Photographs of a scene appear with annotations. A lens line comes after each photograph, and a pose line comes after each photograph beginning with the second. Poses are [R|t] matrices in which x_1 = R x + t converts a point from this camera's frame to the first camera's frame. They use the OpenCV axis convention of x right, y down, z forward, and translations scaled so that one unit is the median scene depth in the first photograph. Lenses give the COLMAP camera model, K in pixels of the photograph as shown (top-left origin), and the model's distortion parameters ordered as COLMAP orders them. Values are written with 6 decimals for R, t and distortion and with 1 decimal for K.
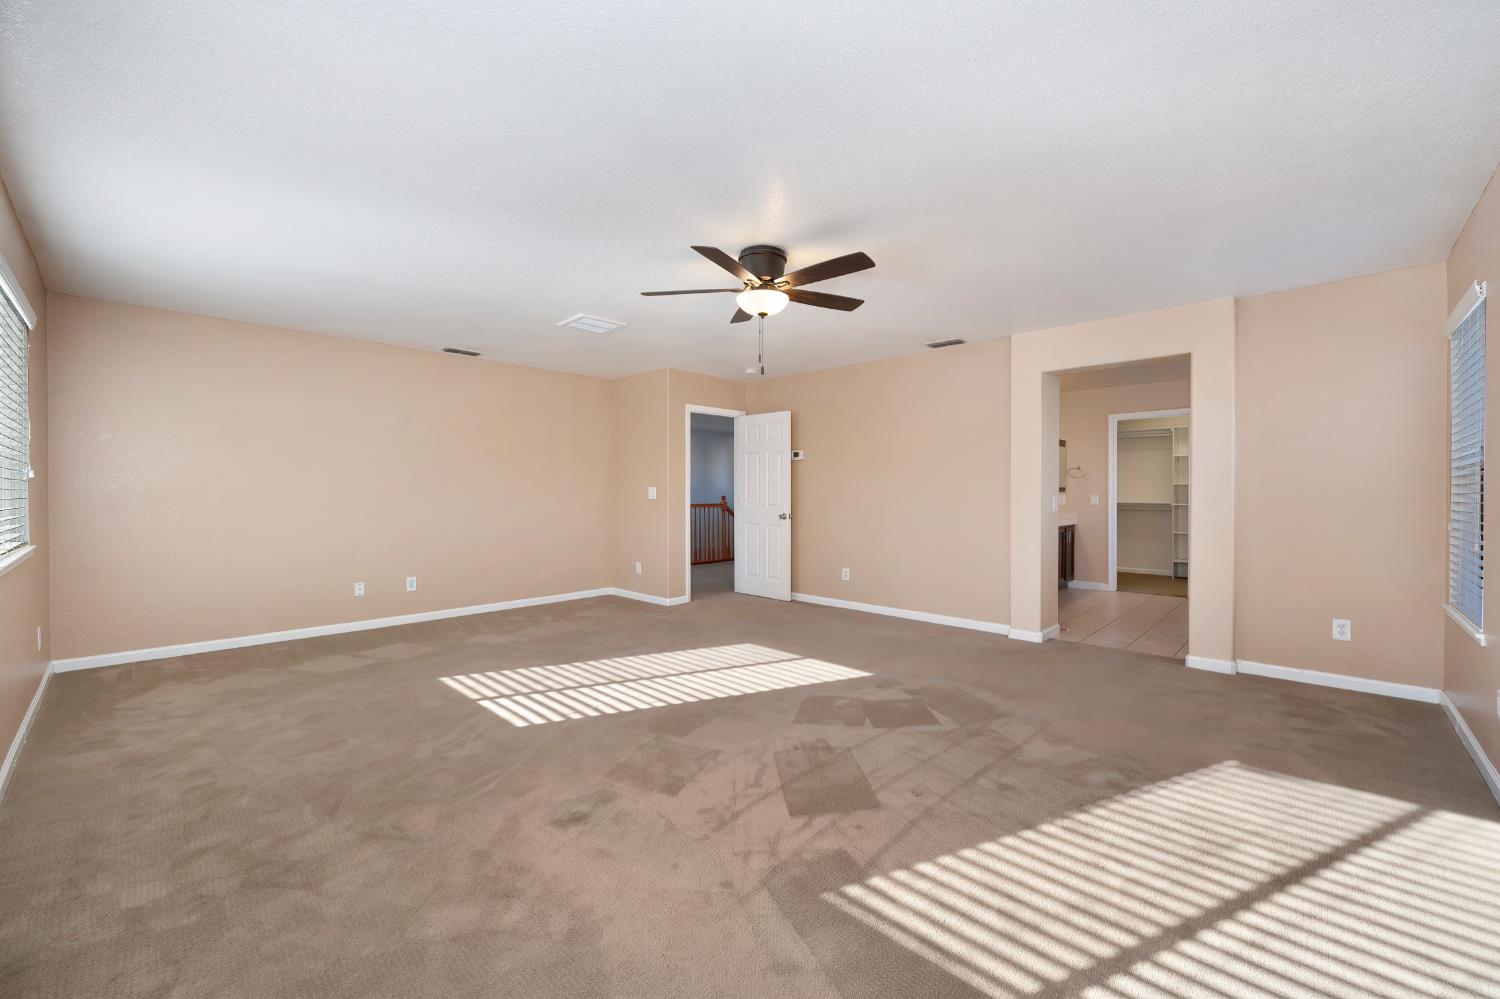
lens RADIAL K [[594.9, 0, 748.7], [0, 594.9, 495.3], [0, 0, 1]] dist [0.000031, -0.000571]
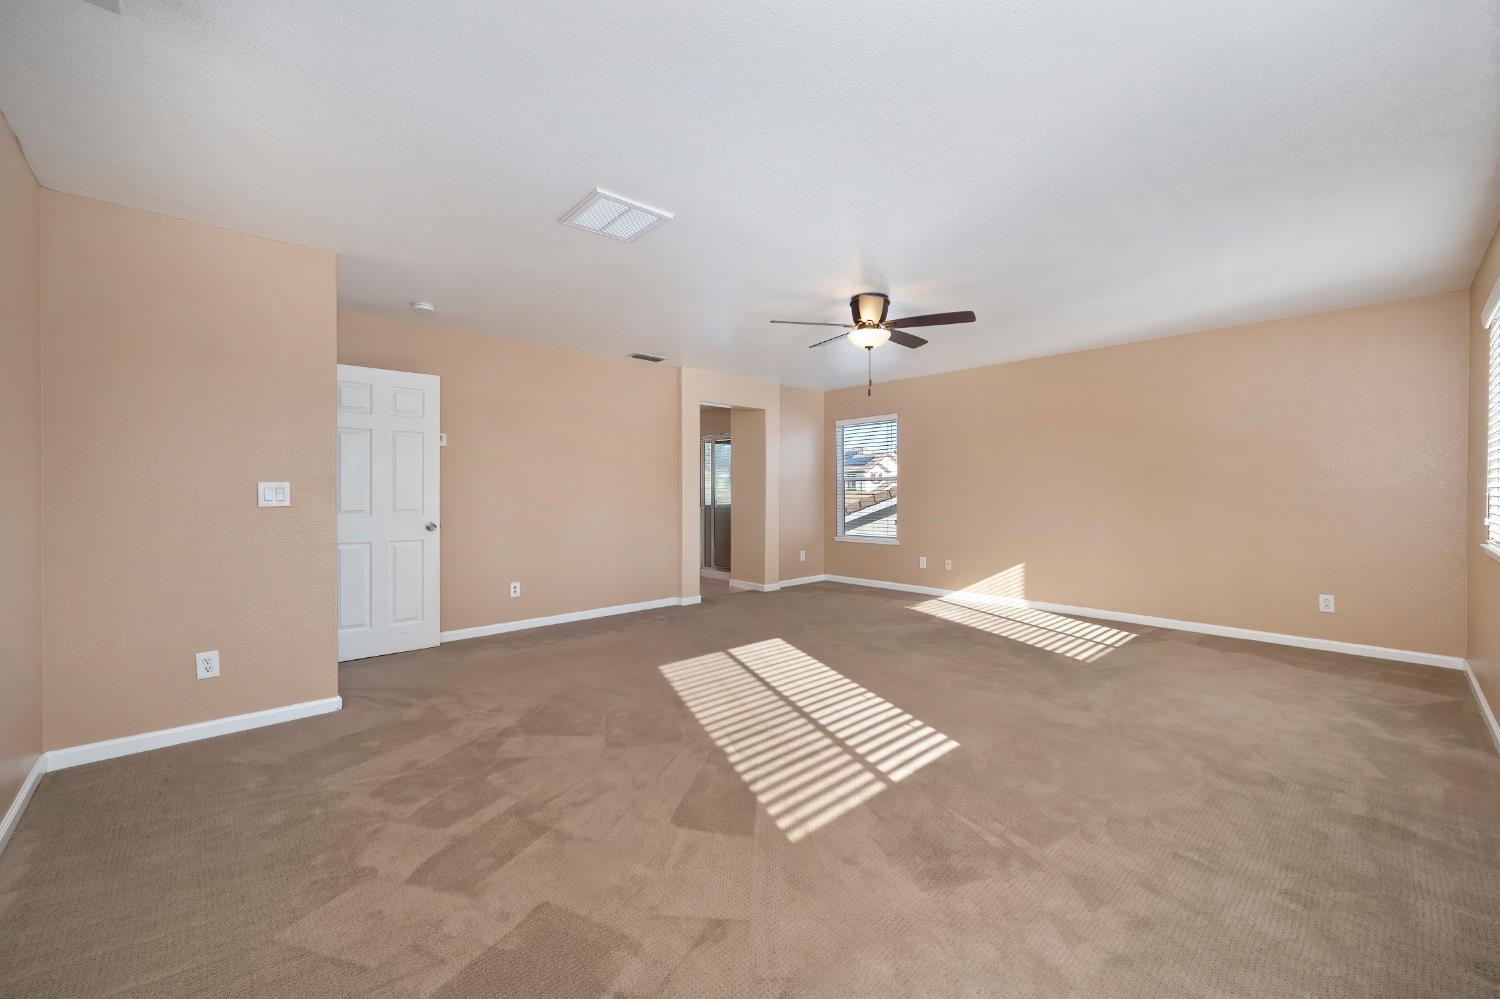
lens RADIAL K [[594.9, 0, 752.3], [0, 594.9, 489.4], [0, 0, 1]] dist [0.000031, -0.000571]
pose [[0.057926, 0.000844, 0.998321, -1.048704], [0.008002, 0.999967, -0.001310, -0.006812], [-0.998289, 0.008065, 0.057917, 0.998123]]
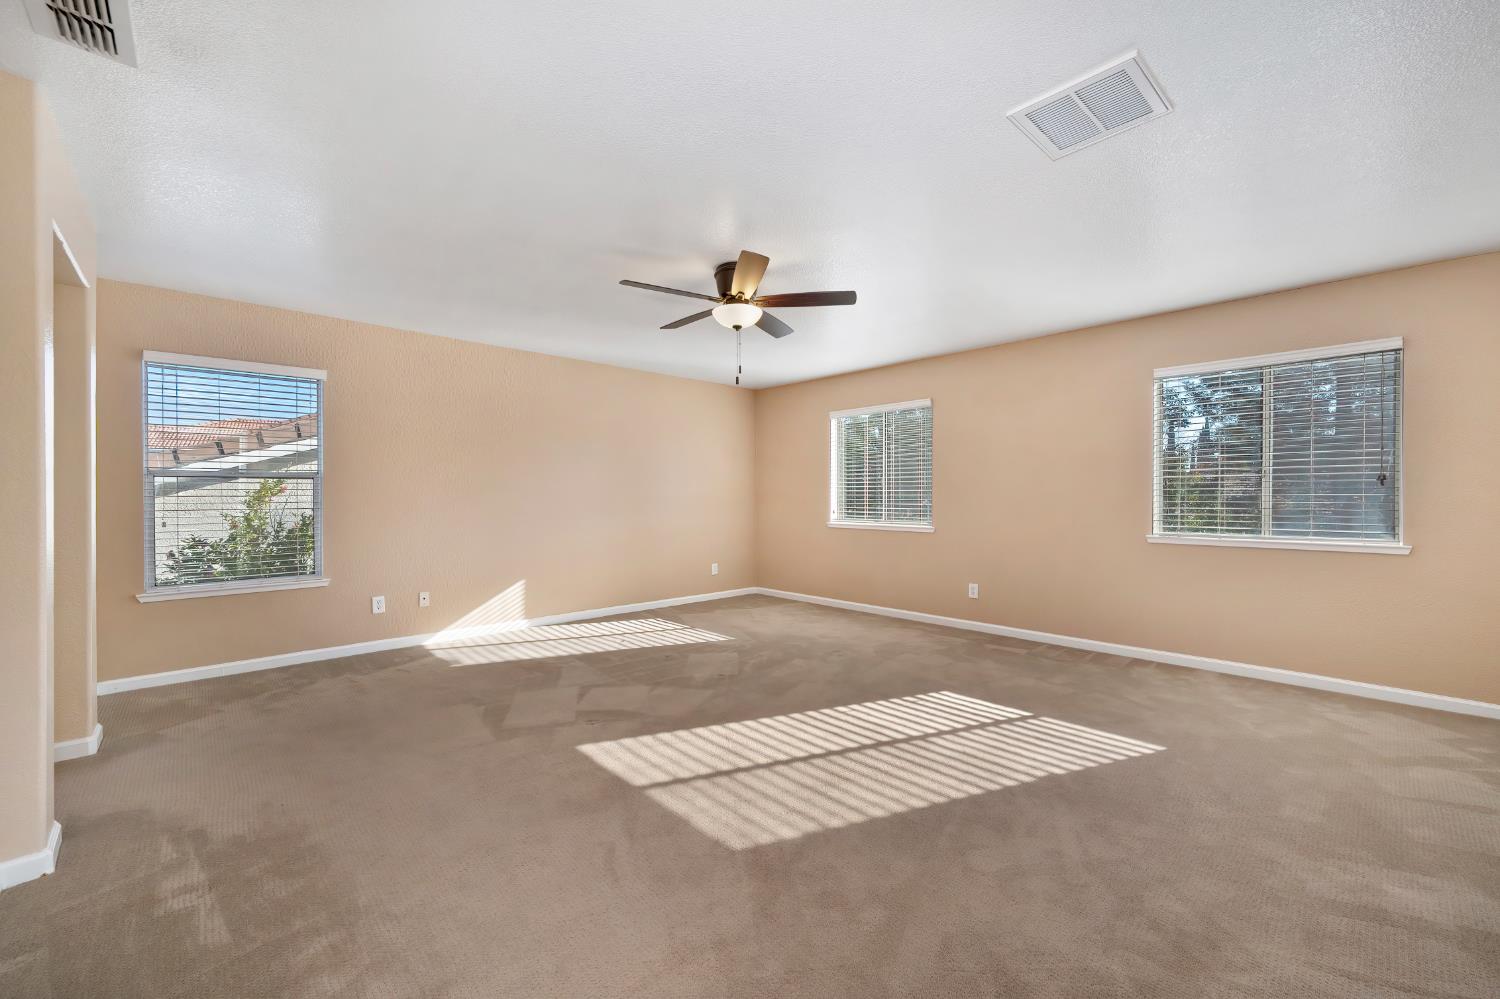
lens RADIAL K [[594.9, 0, 753.7], [0, 594.9, 504.4], [0, 0, 1]] dist [0.000031, -0.000571]
pose [[-0.999170, -0.002293, 0.040660, -0.037078], [-0.001629, 0.999865, 0.016366, -0.007701], [-0.040692, 0.016286, -0.999039, 1.748293]]
